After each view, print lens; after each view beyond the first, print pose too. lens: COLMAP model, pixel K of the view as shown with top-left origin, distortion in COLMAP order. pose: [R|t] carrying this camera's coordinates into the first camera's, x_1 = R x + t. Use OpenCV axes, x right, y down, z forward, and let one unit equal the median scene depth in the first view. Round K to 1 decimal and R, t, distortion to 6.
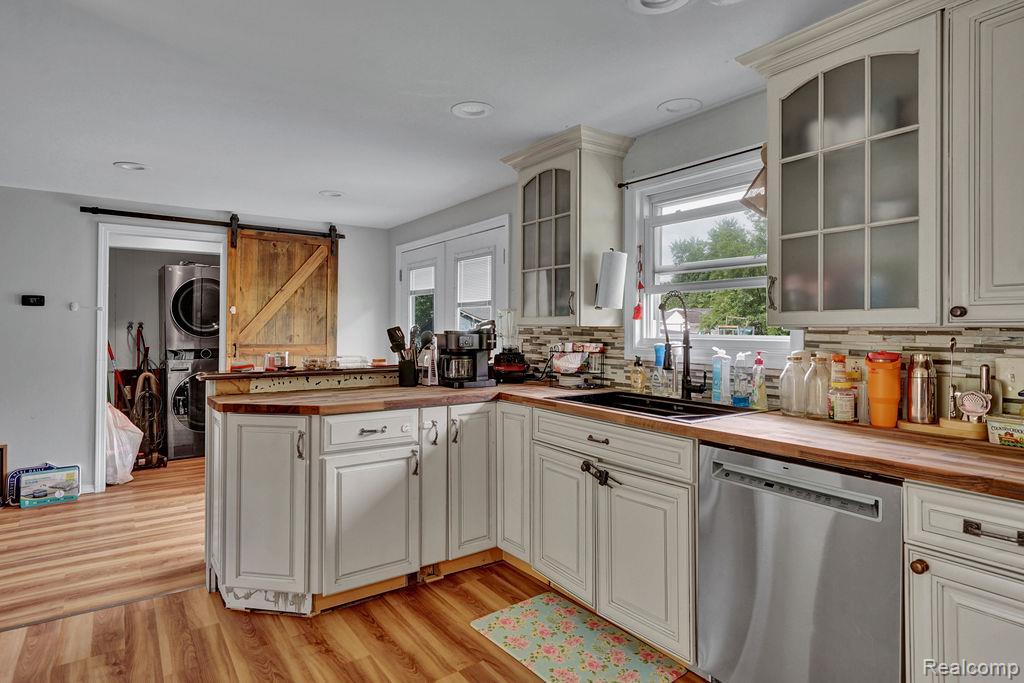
lens RADIAL K [[569.2, 0, 534.9], [0, 569.2, 327.0], [0, 0, 1]] dist [0.000845, -0.000119]
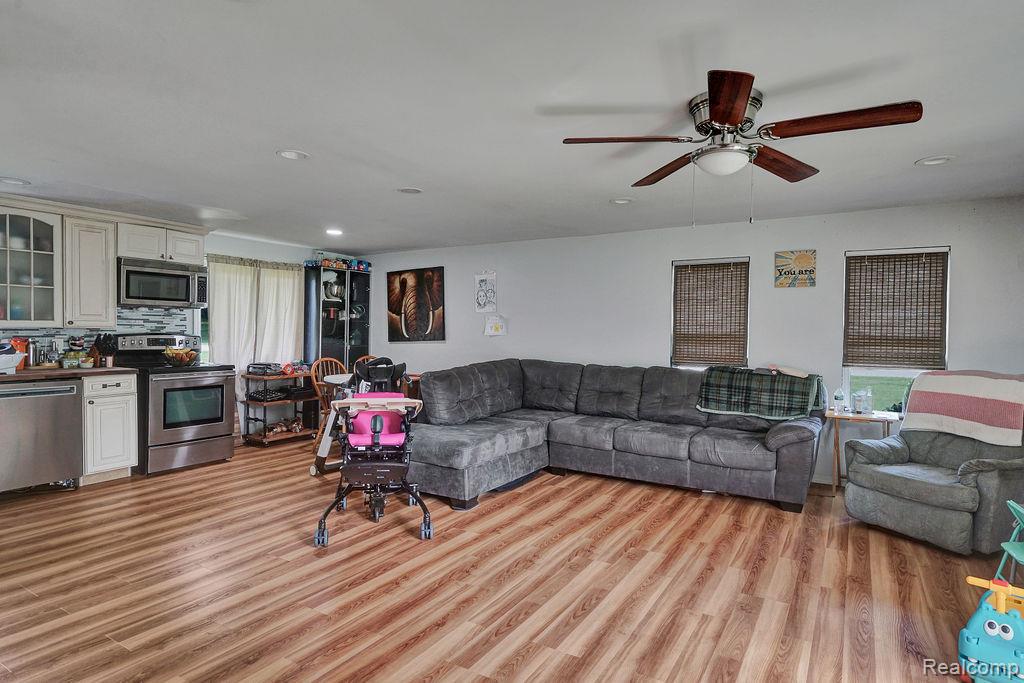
lens RADIAL K [[569.2, 0, 513.7], [0, 569.2, 338.6], [0, 0, 1]] dist [0.000845, -0.000119]
pose [[-0.379375, -0.022110, 0.924979, -2.508080], [-0.012508, 0.999746, 0.018767, -0.025659], [-0.925158, -0.004450, -0.379555, 0.004652]]
